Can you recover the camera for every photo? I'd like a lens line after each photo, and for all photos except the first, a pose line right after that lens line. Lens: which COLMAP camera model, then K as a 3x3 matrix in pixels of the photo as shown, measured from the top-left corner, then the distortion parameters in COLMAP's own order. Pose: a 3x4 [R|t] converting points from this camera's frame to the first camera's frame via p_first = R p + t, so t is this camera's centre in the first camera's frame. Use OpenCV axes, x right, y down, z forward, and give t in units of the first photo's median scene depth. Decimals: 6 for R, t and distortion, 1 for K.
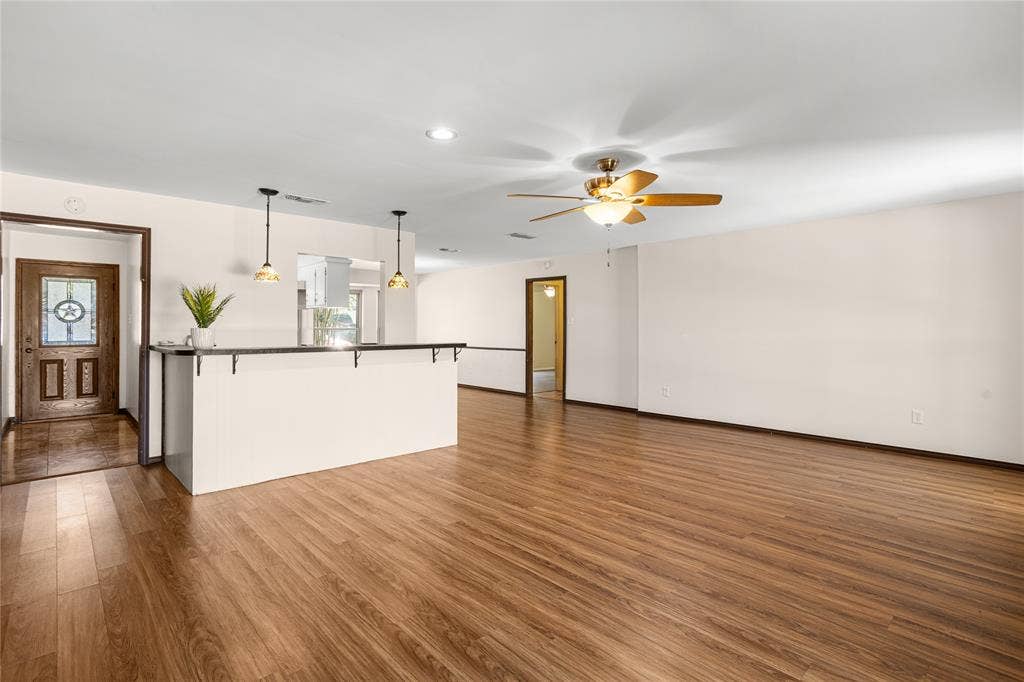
lens RADIAL K [[500.0, 0, 513.7], [0, 500.0, 329.3], [0, 0, 1]] dist [-0.065441, 0.035717]
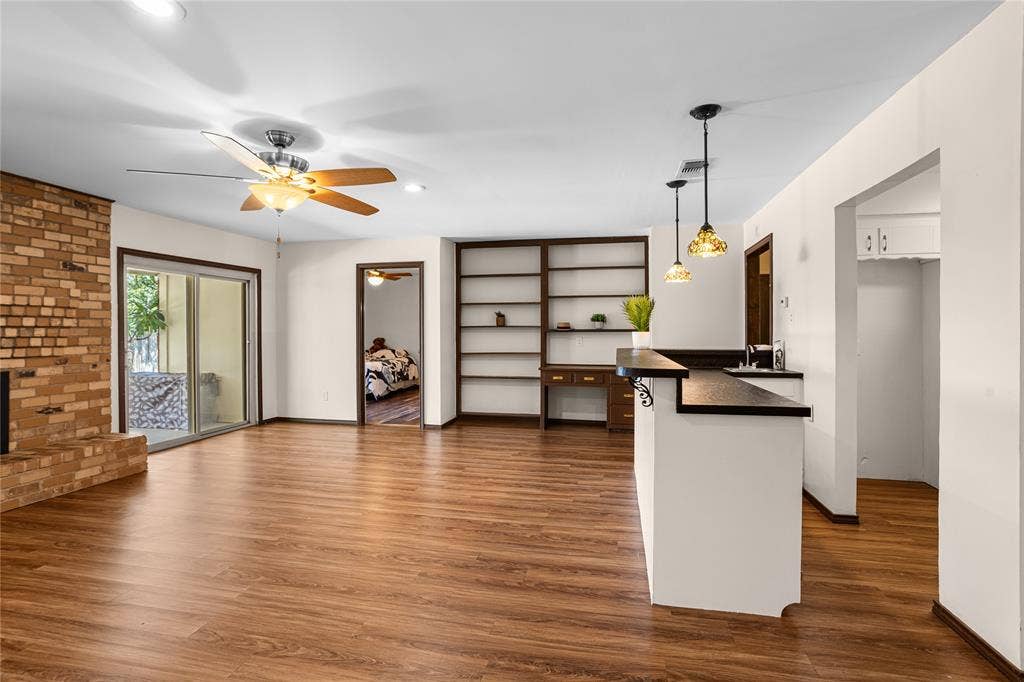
lens RADIAL K [[500.0, 0, 513.7], [0, 500.0, 329.3], [0, 0, 1]] dist [-0.065441, 0.035717]
pose [[-0.821777, -0.000093, -0.569809, 0.339107], [-0.001957, 0.999995, 0.002659, -0.008116], [0.569805, 0.003300, -0.821773, 1.921960]]
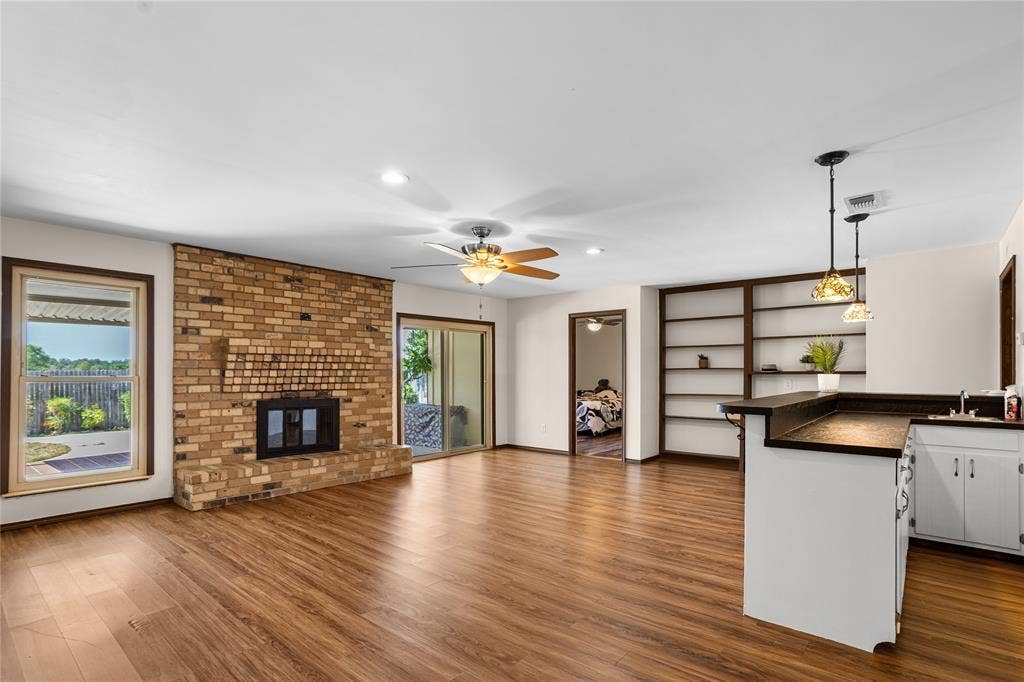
lens RADIAL K [[504.3, 0, 508.6], [0, 504.3, 369.7], [0, 0, 1]] dist [-0.047967, 0.000253]
pose [[-0.994325, -0.001334, -0.106377, 0.250860], [-0.001350, 0.999999, 0.000076, -0.009059], [0.106376, 0.000219, -0.994326, 2.179724]]
